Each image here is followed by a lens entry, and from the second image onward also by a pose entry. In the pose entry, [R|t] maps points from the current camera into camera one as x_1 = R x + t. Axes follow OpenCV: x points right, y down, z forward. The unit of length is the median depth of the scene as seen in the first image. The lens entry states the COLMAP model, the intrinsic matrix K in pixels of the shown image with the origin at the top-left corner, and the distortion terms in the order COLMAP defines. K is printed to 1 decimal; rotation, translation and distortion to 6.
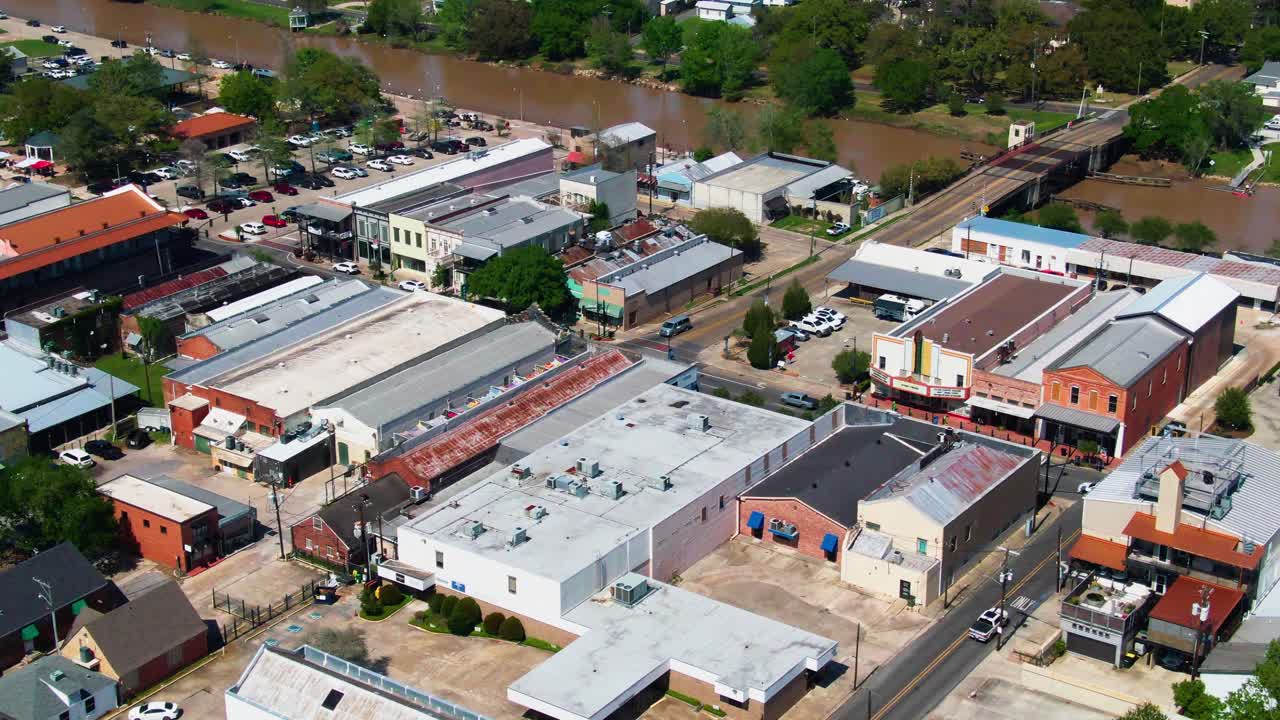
lens RADIAL K [[1764.3, 0, 640.0], [0, 1764.3, 360.0], [0, 0, 1]] dist [0.358273, -2.117127]
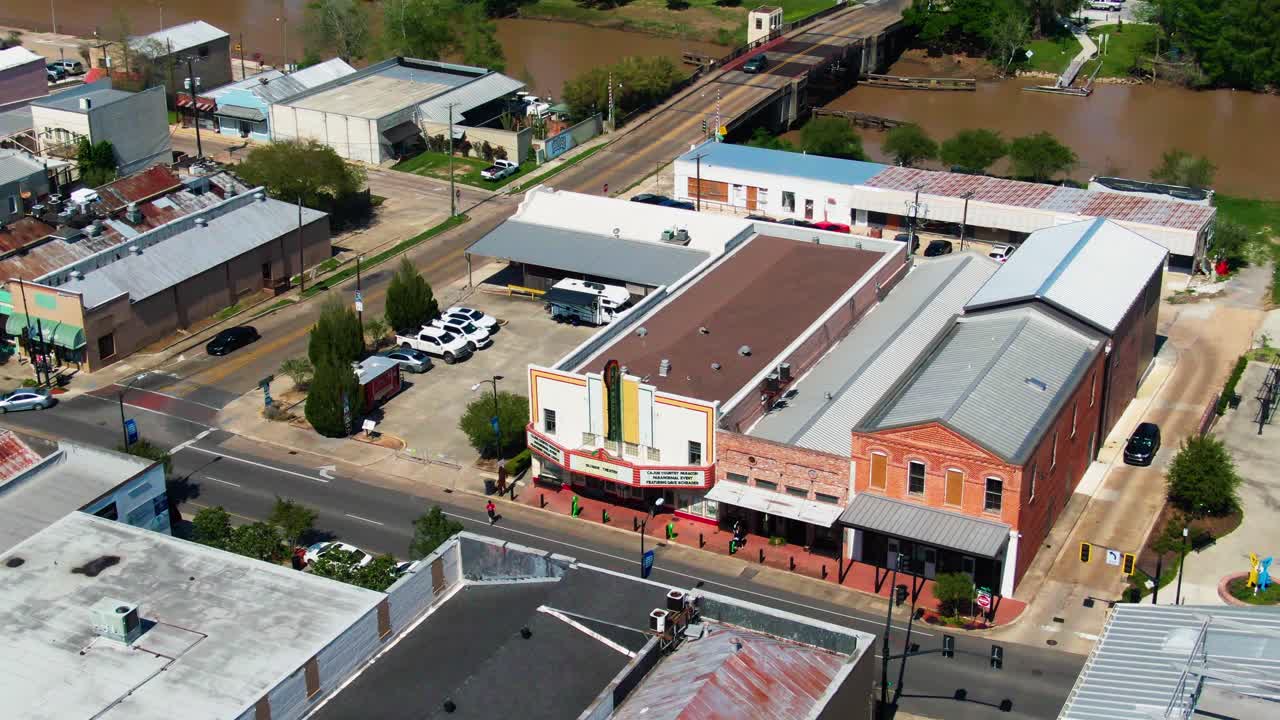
lens RADIAL K [[1764.3, 0, 640.0], [0, 1764.3, 360.0], [0, 0, 1]] dist [0.358273, -2.117127]
pose [[0.988417, -0.059630, 0.139556, 0.075003], [0.055457, 0.997895, 0.033607, -0.026759], [-0.141266, -0.025478, 0.989644, 0.395049]]
